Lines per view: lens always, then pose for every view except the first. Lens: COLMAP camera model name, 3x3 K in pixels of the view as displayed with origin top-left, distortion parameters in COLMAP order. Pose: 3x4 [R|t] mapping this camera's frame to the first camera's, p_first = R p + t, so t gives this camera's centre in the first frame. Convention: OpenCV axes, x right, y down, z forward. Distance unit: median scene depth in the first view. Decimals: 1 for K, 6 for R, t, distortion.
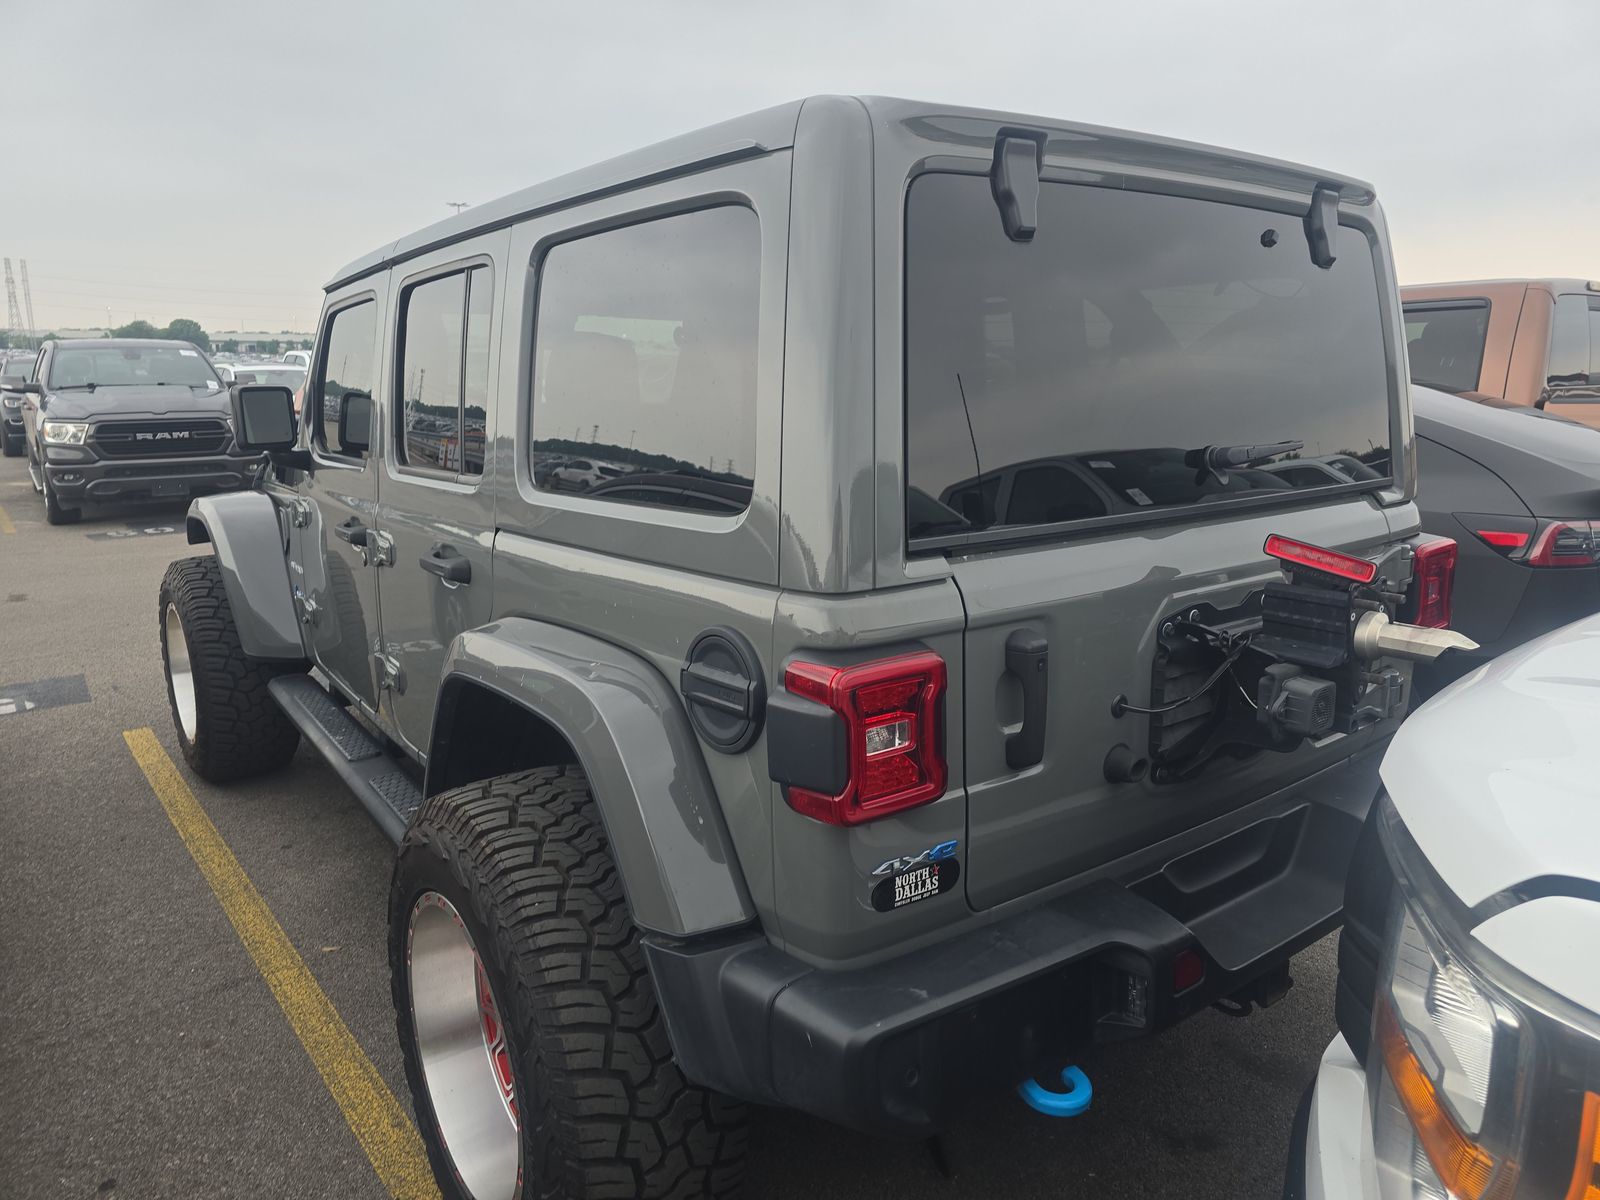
lens RADIAL K [[1116.3, 0, 800.0], [0, 1116.3, 600.0], [0, 0, 1]] dist [0.073063, -0.109327]
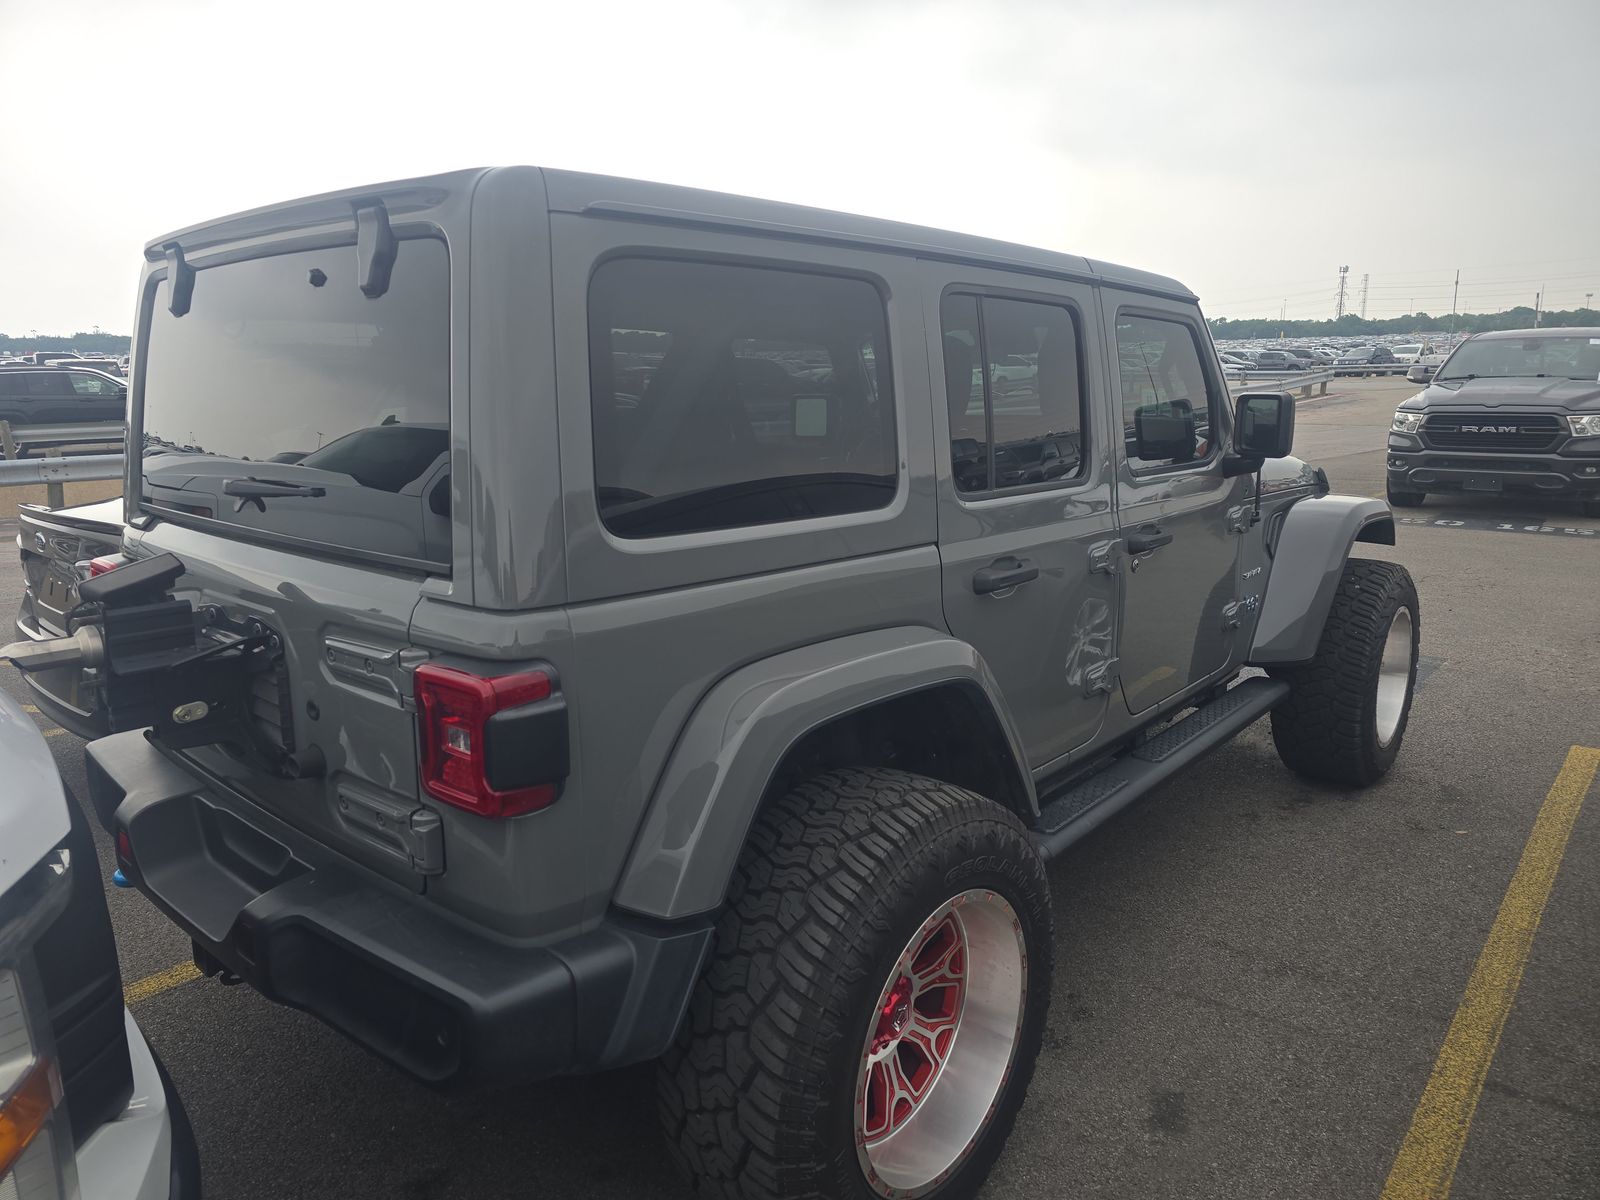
lens RADIAL K [[1098.5, 0, 802.2], [0, 1098.5, 596.6], [0, 0, 1]] dist [0.067211, -0.075403]
pose [[0.181360, 0.199676, -0.962932, 1.725234], [-0.183314, 0.968872, 0.166382, -0.341939], [0.966180, 0.146344, 0.212318, 1.459887]]
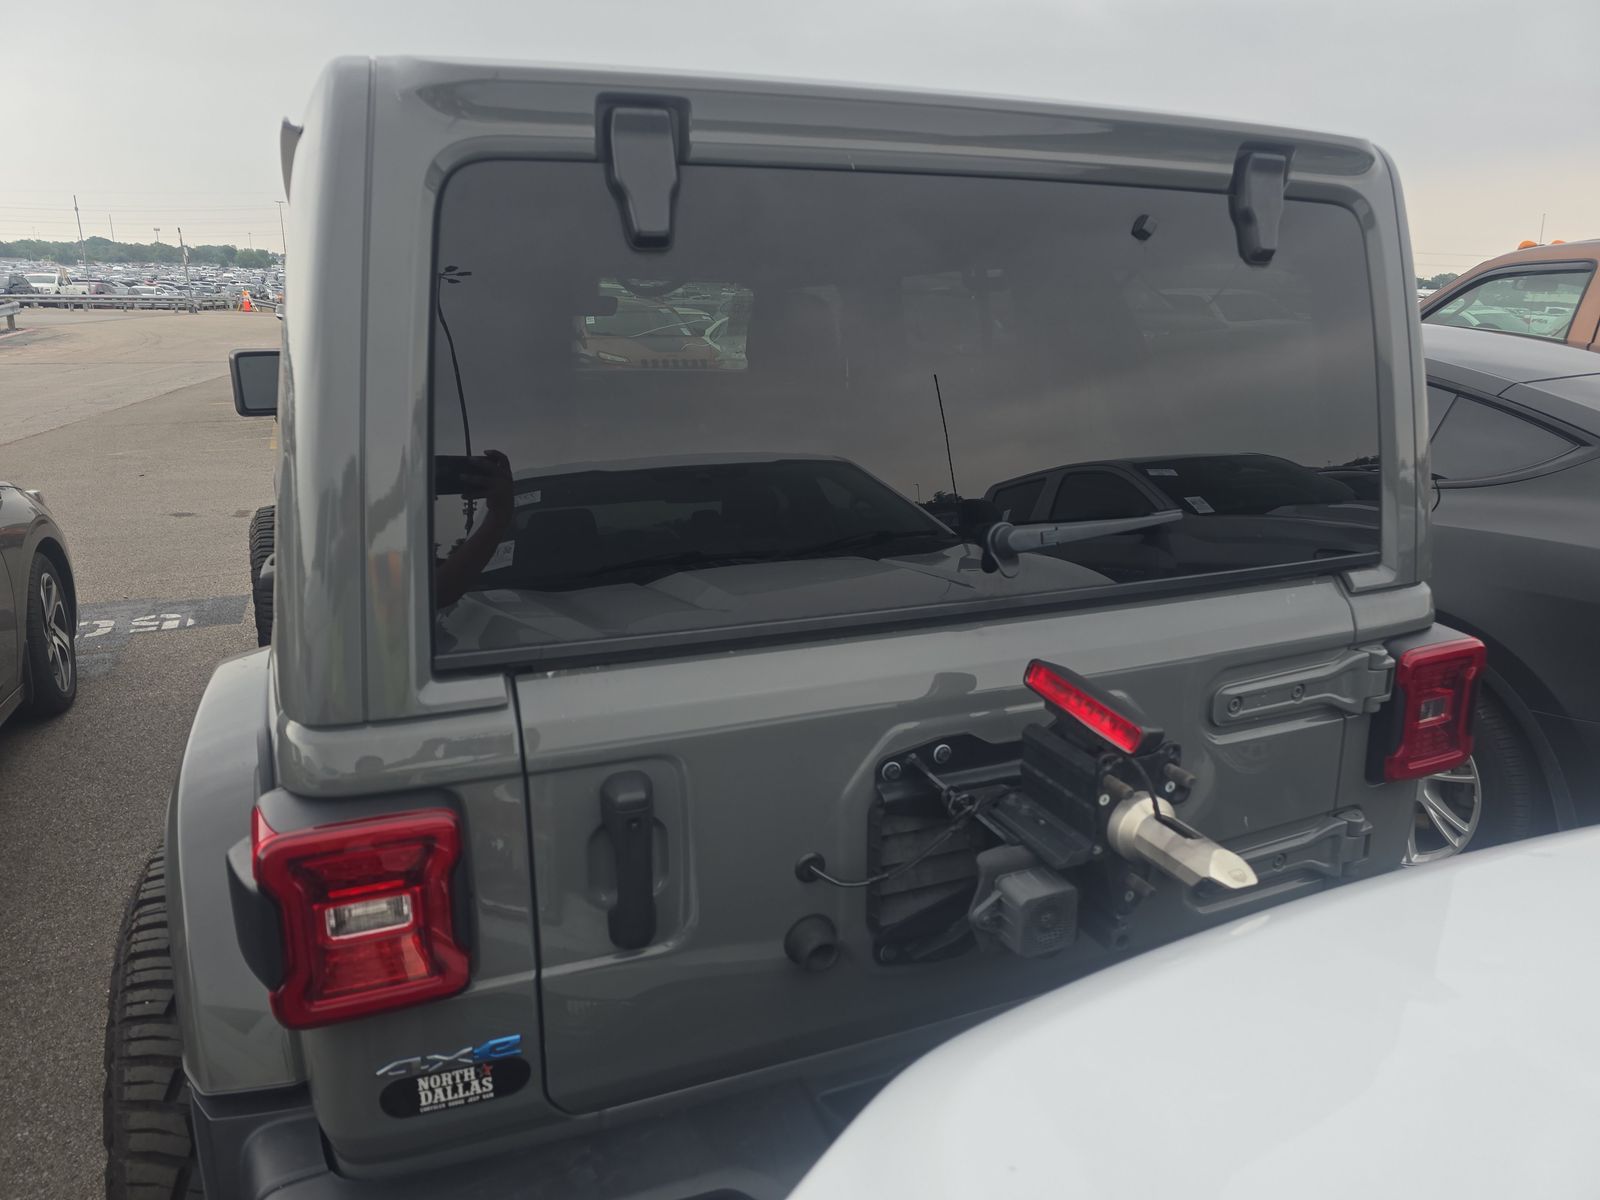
lens RADIAL K [[1098.5, 0, 802.2], [0, 1098.5, 596.6], [0, 0, 1]] dist [0.067211, -0.075403]
pose [[0.969319, 0.078909, -0.232796, 0.458318], [-0.064298, 0.995493, 0.069710, -0.145526], [0.237248, -0.052603, 0.970024, 0.300997]]
